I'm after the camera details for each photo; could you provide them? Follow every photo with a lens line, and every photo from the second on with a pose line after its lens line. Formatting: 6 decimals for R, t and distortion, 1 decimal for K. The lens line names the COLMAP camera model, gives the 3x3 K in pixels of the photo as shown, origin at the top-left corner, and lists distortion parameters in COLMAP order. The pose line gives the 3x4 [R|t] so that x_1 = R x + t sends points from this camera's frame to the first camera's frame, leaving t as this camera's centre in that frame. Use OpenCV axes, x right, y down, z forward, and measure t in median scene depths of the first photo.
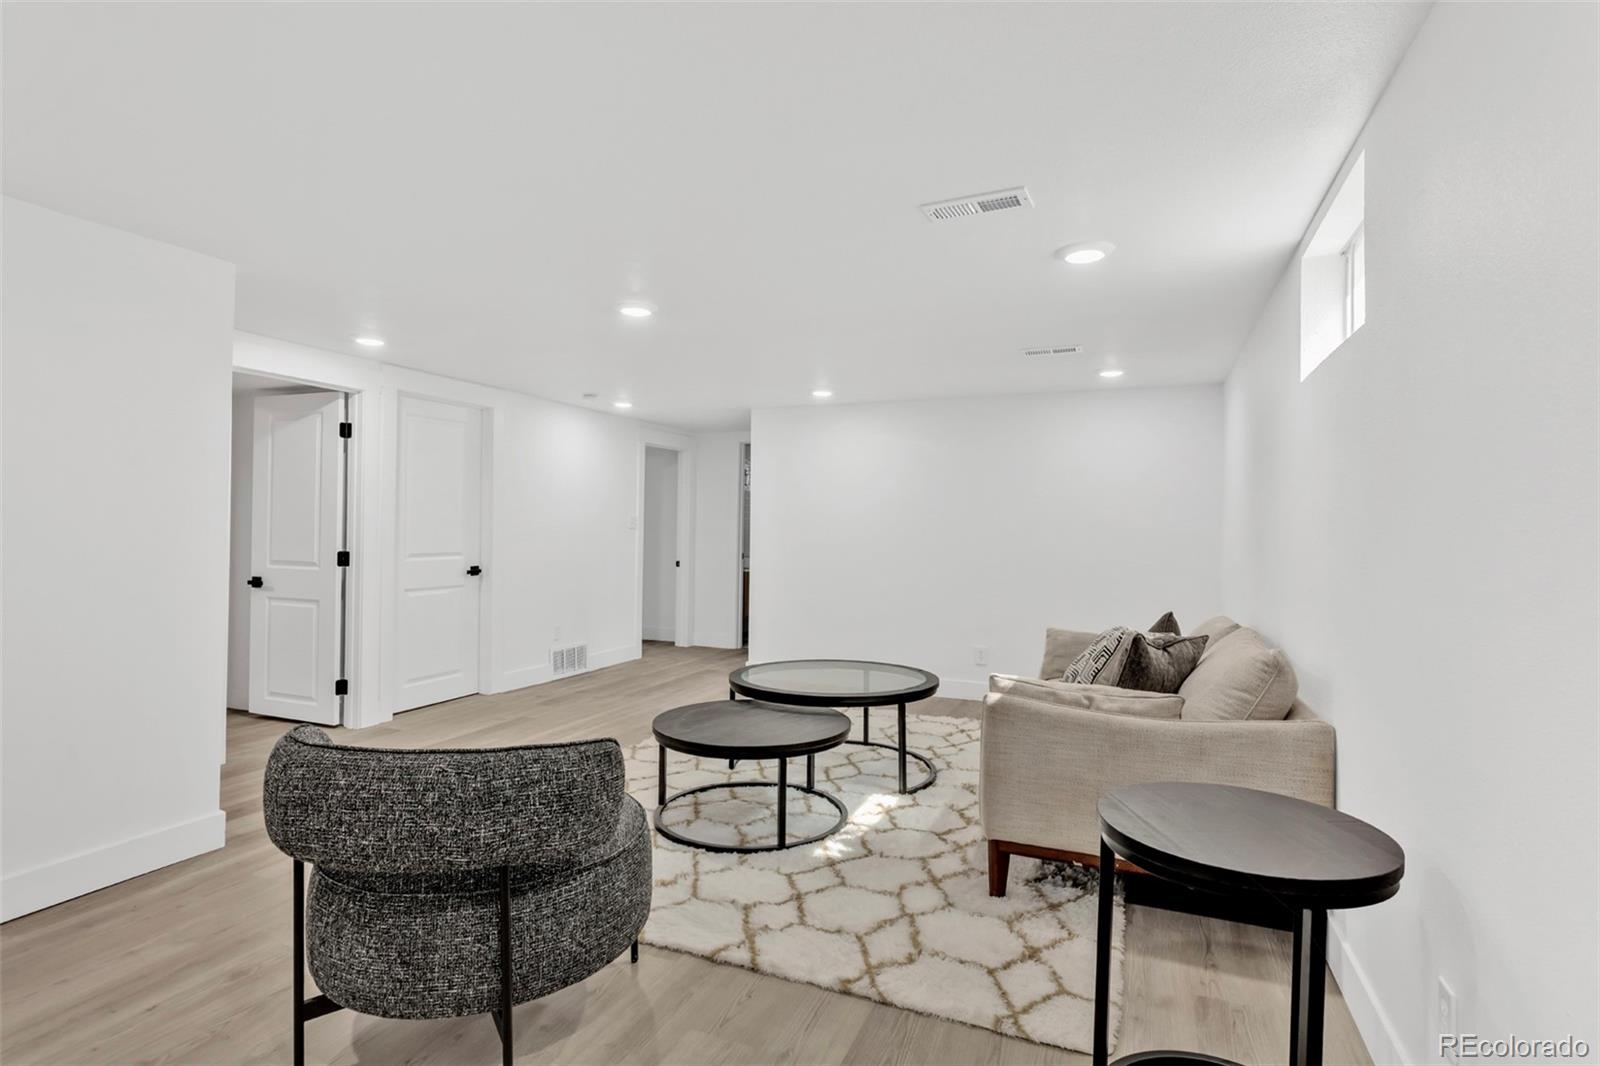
lens RADIAL K [[796.5, 0, 801.8], [0, 796.5, 526.5], [0, 0, 1]] dist [-0.001641, -0.000245]
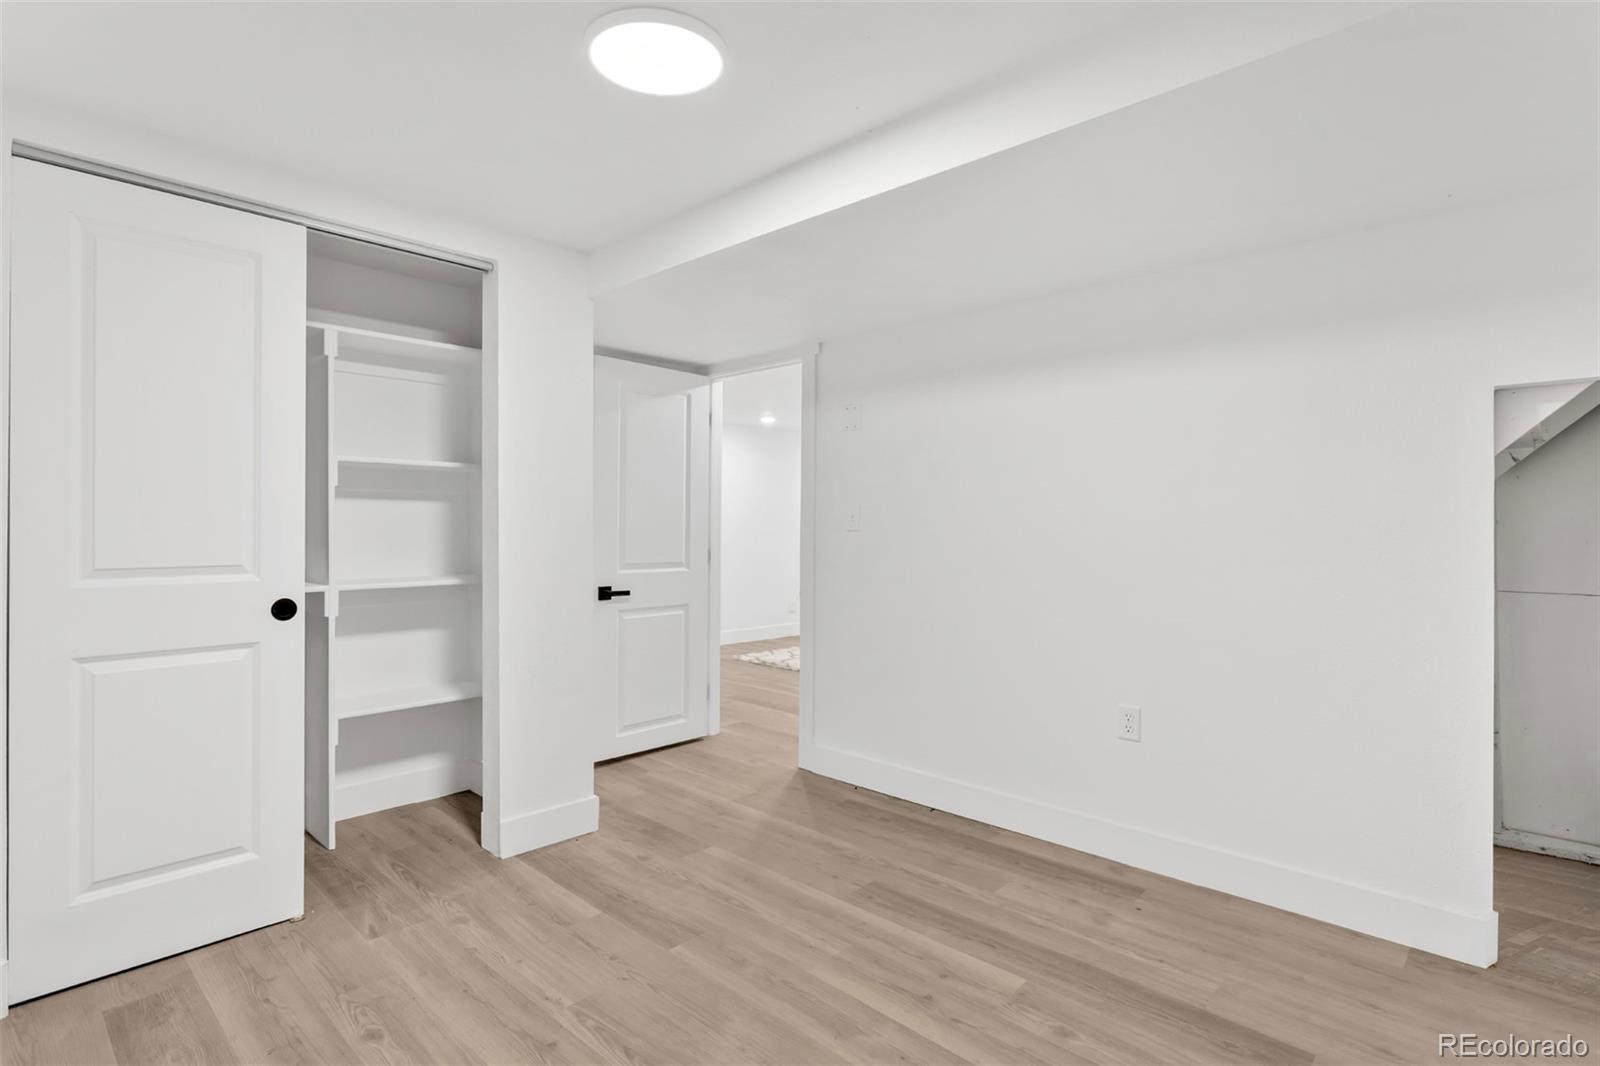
lens RADIAL K [[796.5, 0, 801.8], [0, 796.5, 526.5], [0, 0, 1]] dist [-0.001641, -0.000245]
pose [[0.342038, -0.004260, 0.939677, -1.367336], [-0.010606, 0.999909, 0.008394, -0.003668], [-0.939626, -0.012837, 0.341961, 0.557838]]
